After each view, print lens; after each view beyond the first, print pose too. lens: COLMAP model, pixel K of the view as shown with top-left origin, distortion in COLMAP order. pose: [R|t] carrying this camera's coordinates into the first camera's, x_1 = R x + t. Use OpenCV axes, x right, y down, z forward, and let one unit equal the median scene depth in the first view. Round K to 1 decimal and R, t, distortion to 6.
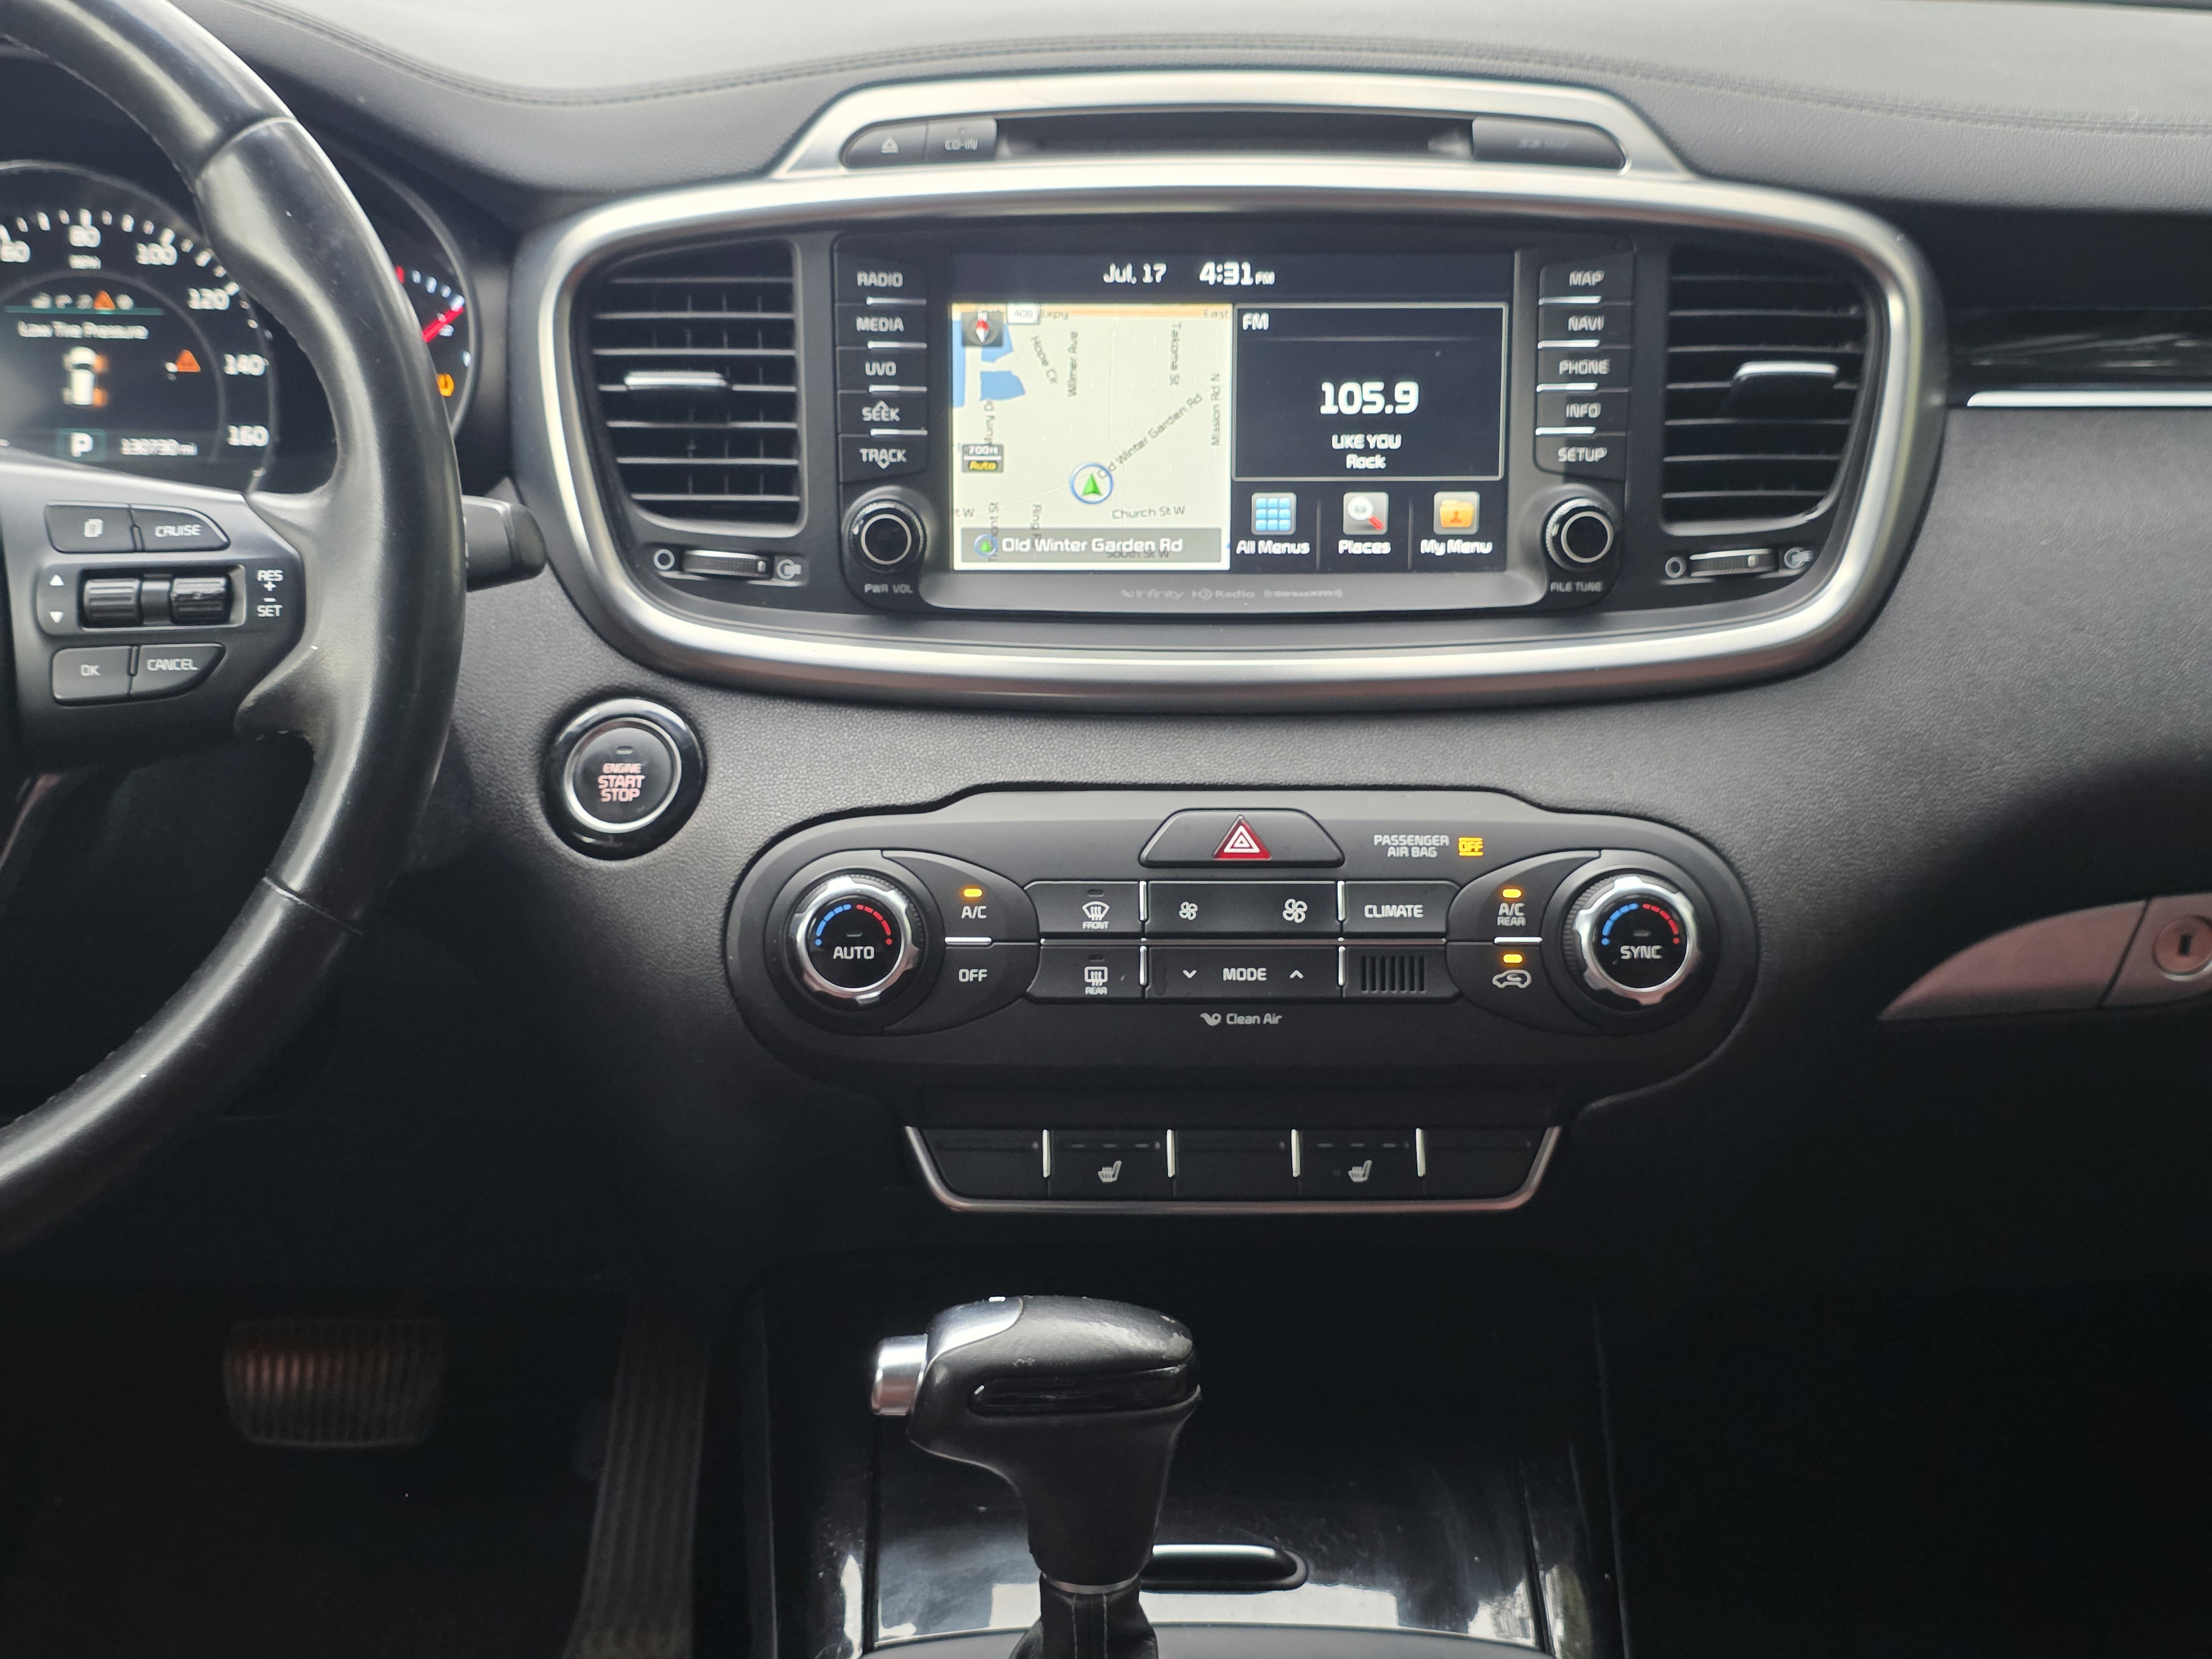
lens RADIAL K [[2922.6, 0, 1078.5], [0, 2922.6, 839.1], [0, 0, 1]] dist [0.141615, -0.301754]
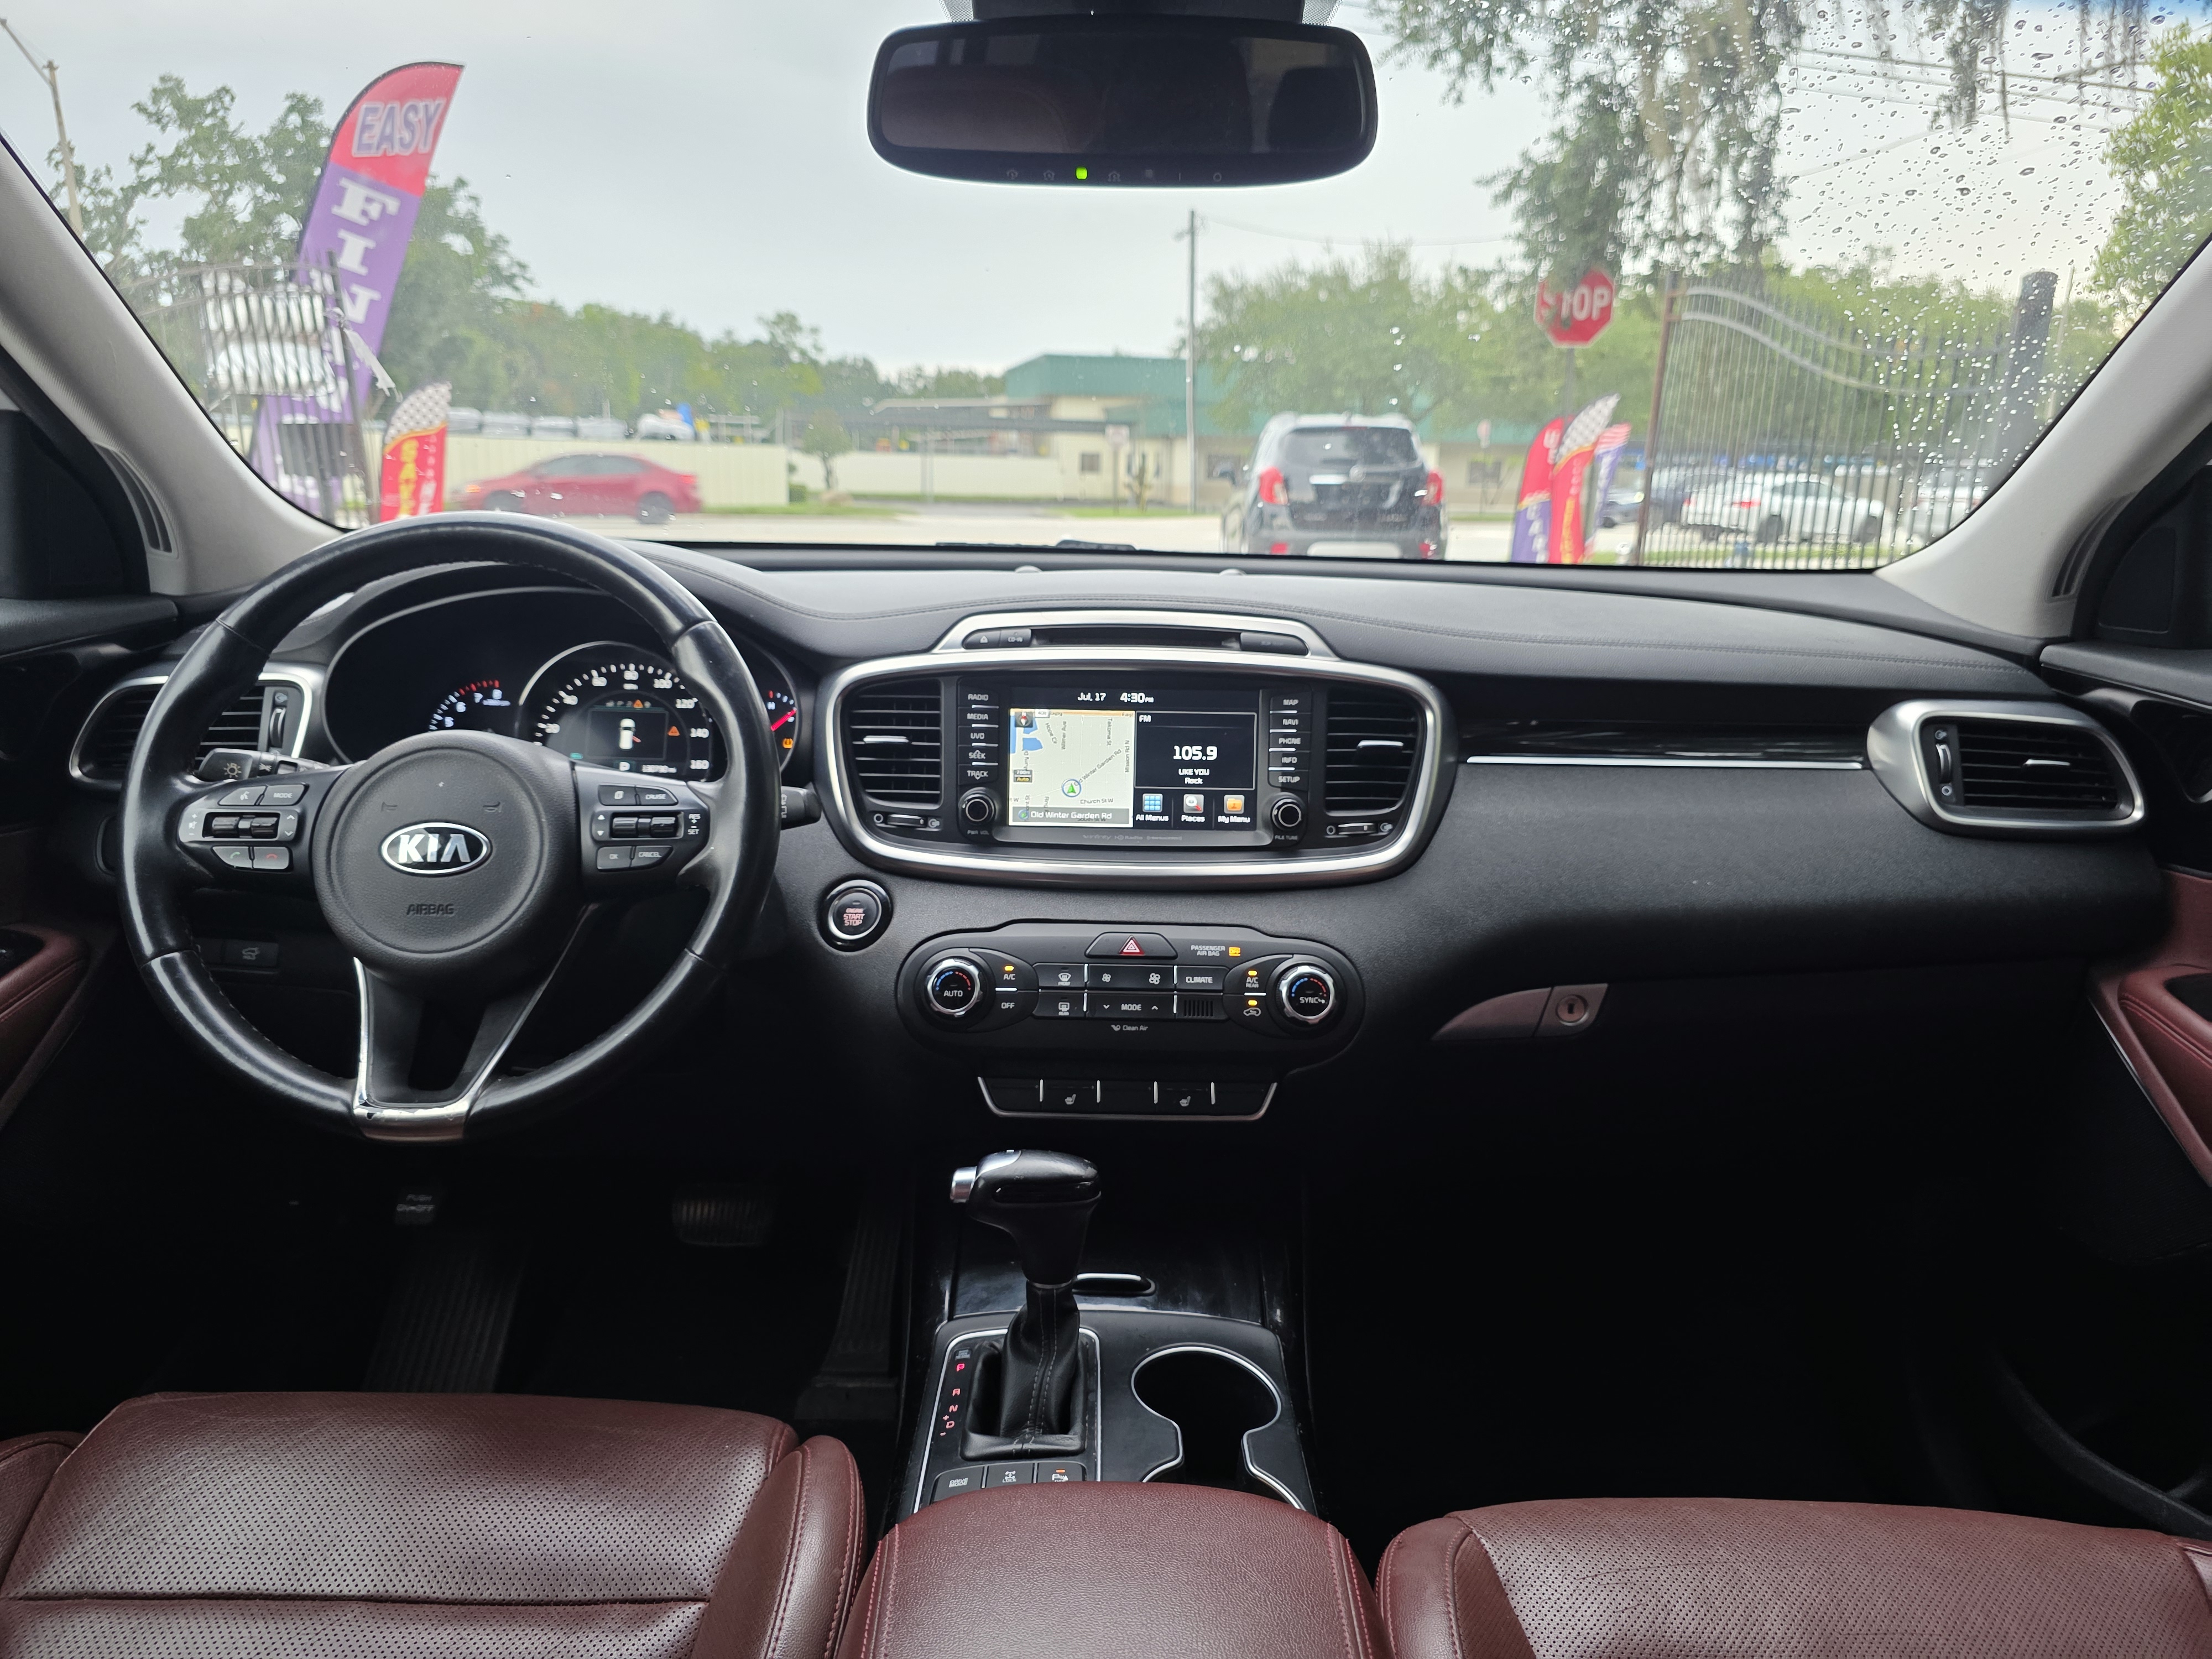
lens RADIAL K [[1488.2, 0, 1129.1], [0, 1488.2, 837.1], [0, 0, 1]] dist [0.145624, -0.157556]
pose [[0.999749, 0.017034, -0.014576, 0.066701], [-0.018514, 0.993949, -0.108271, 0.038783], [0.012643, 0.108514, 0.994015, -0.129034]]
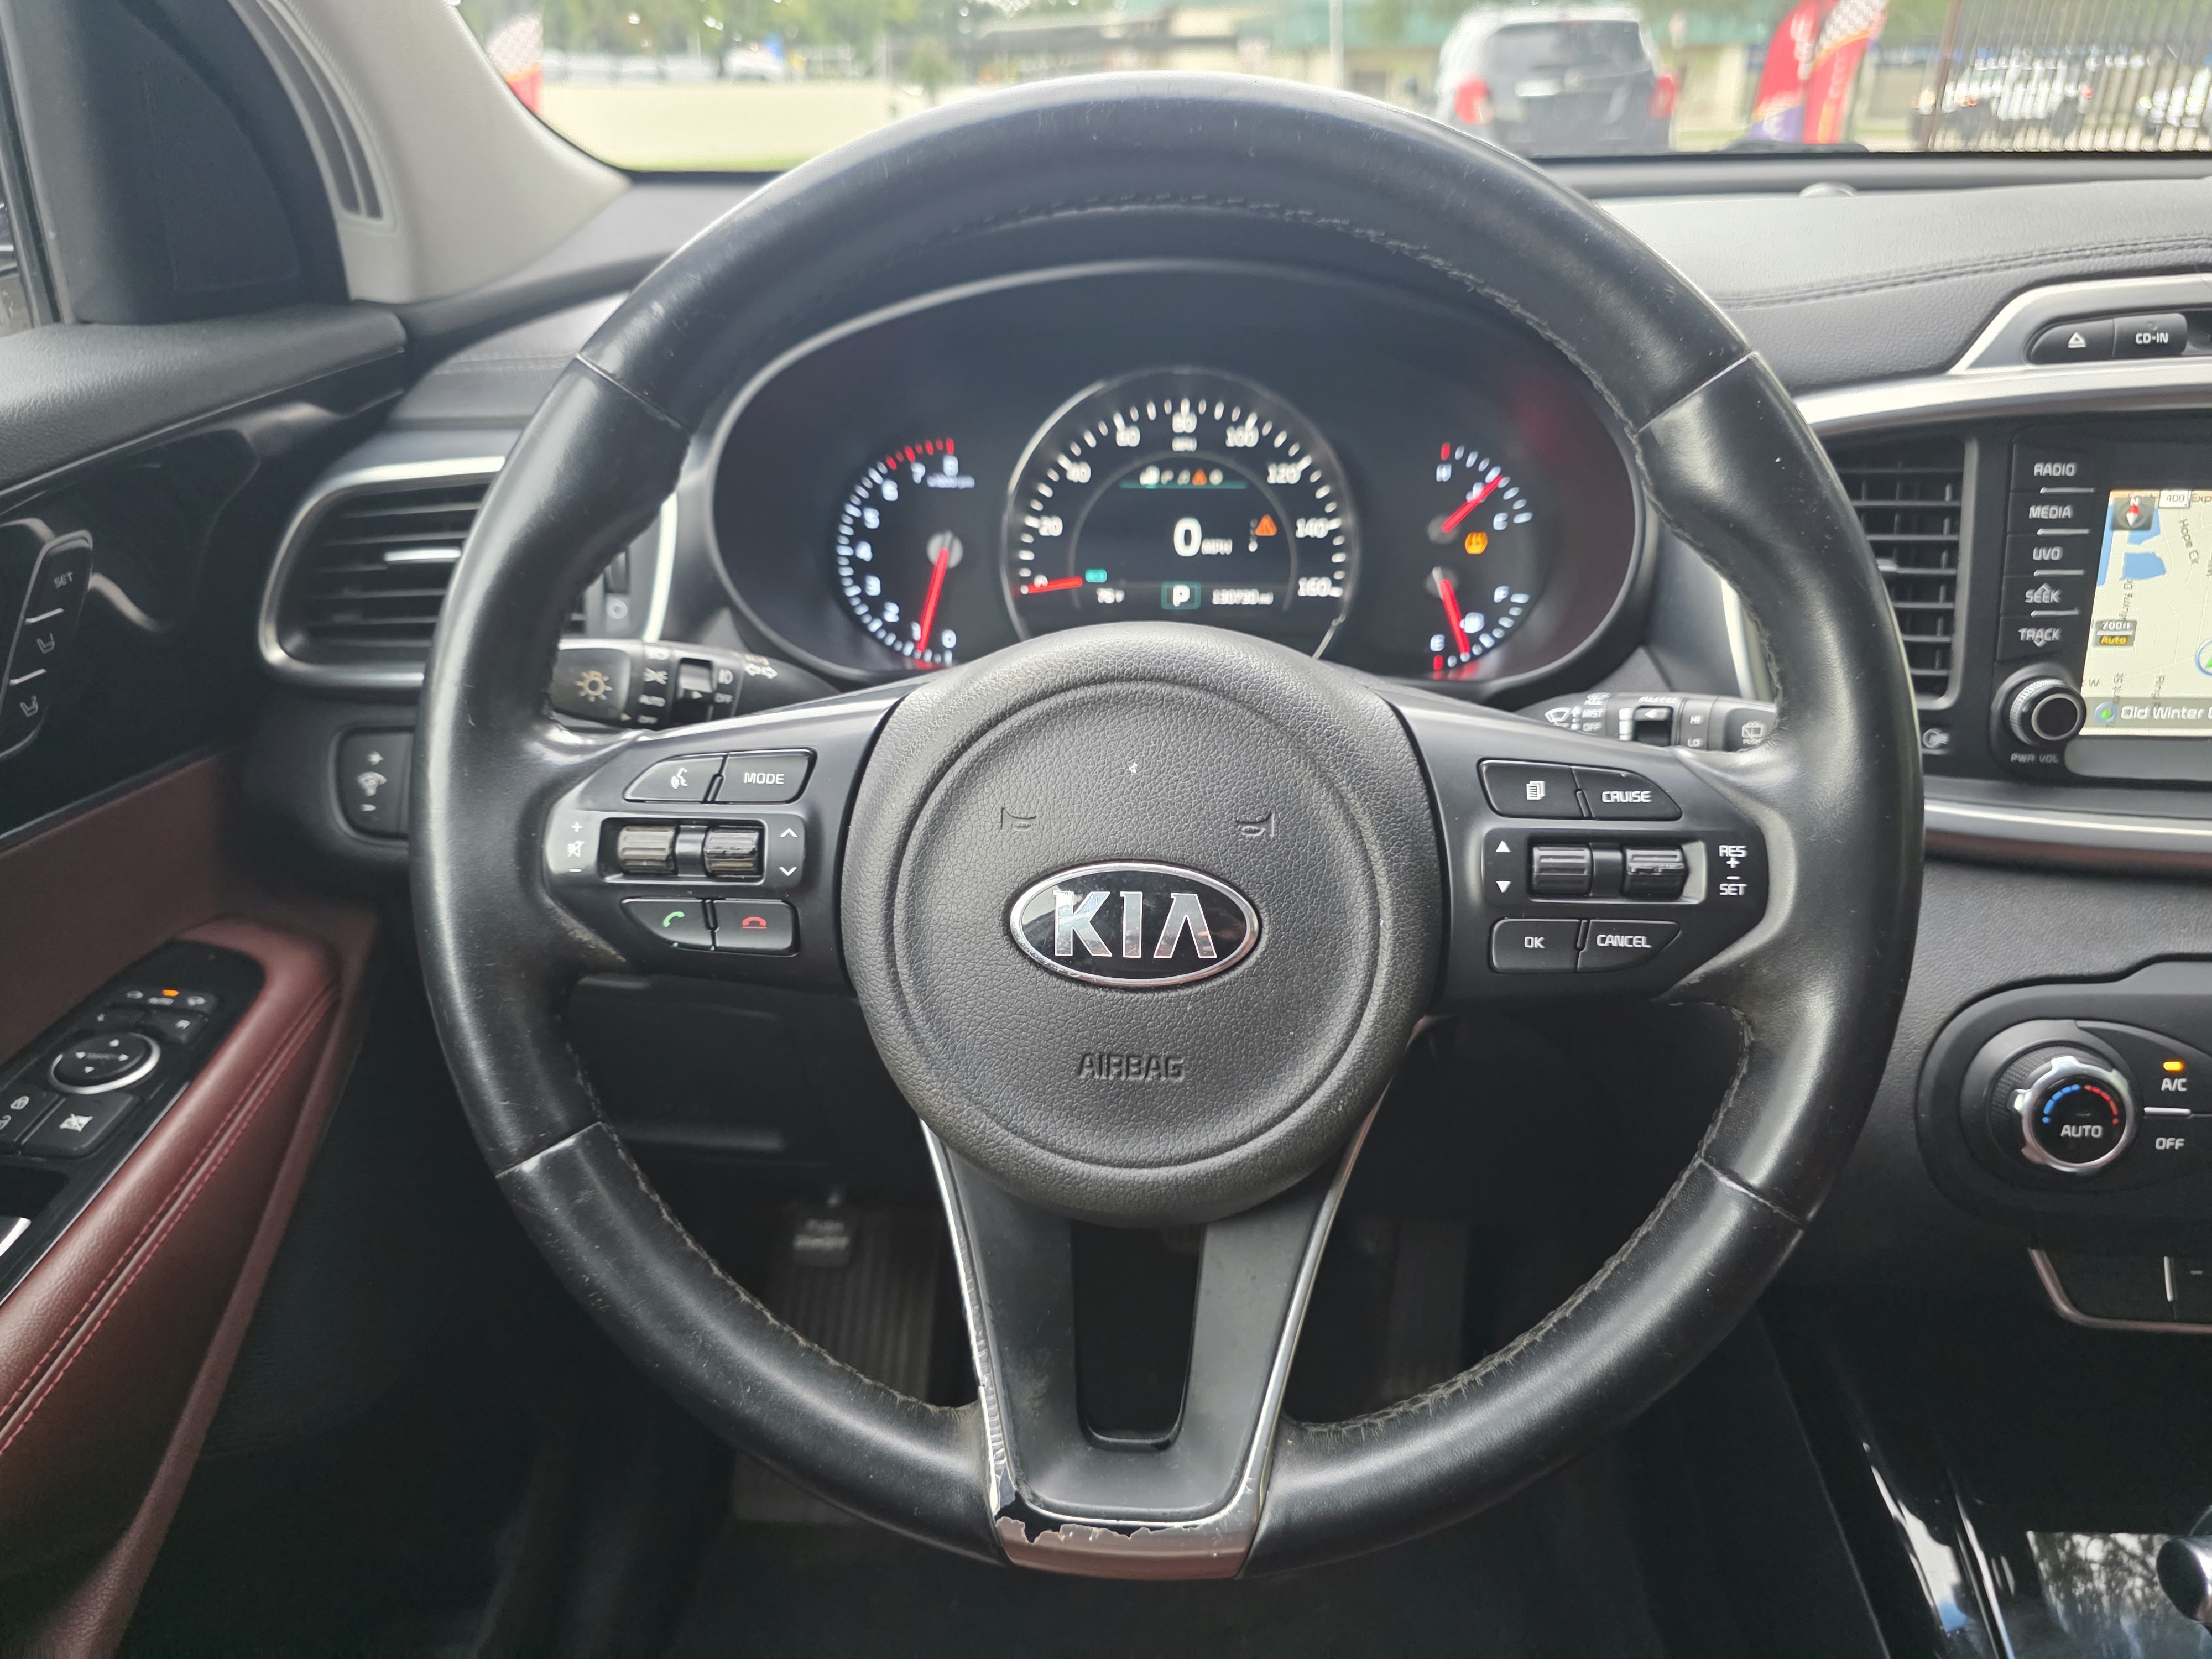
lens RADIAL K [[1493.7, 0, 1107.8], [0, 1493.7, 795.3], [0, 0, 1]] dist [0.009263, -0.000310]
pose [[0.996830, 0.011479, -0.078725, -0.359954], [-0.004665, 0.996267, 0.086196, -0.117746], [0.079421, -0.085556, 0.993163, 0.424569]]
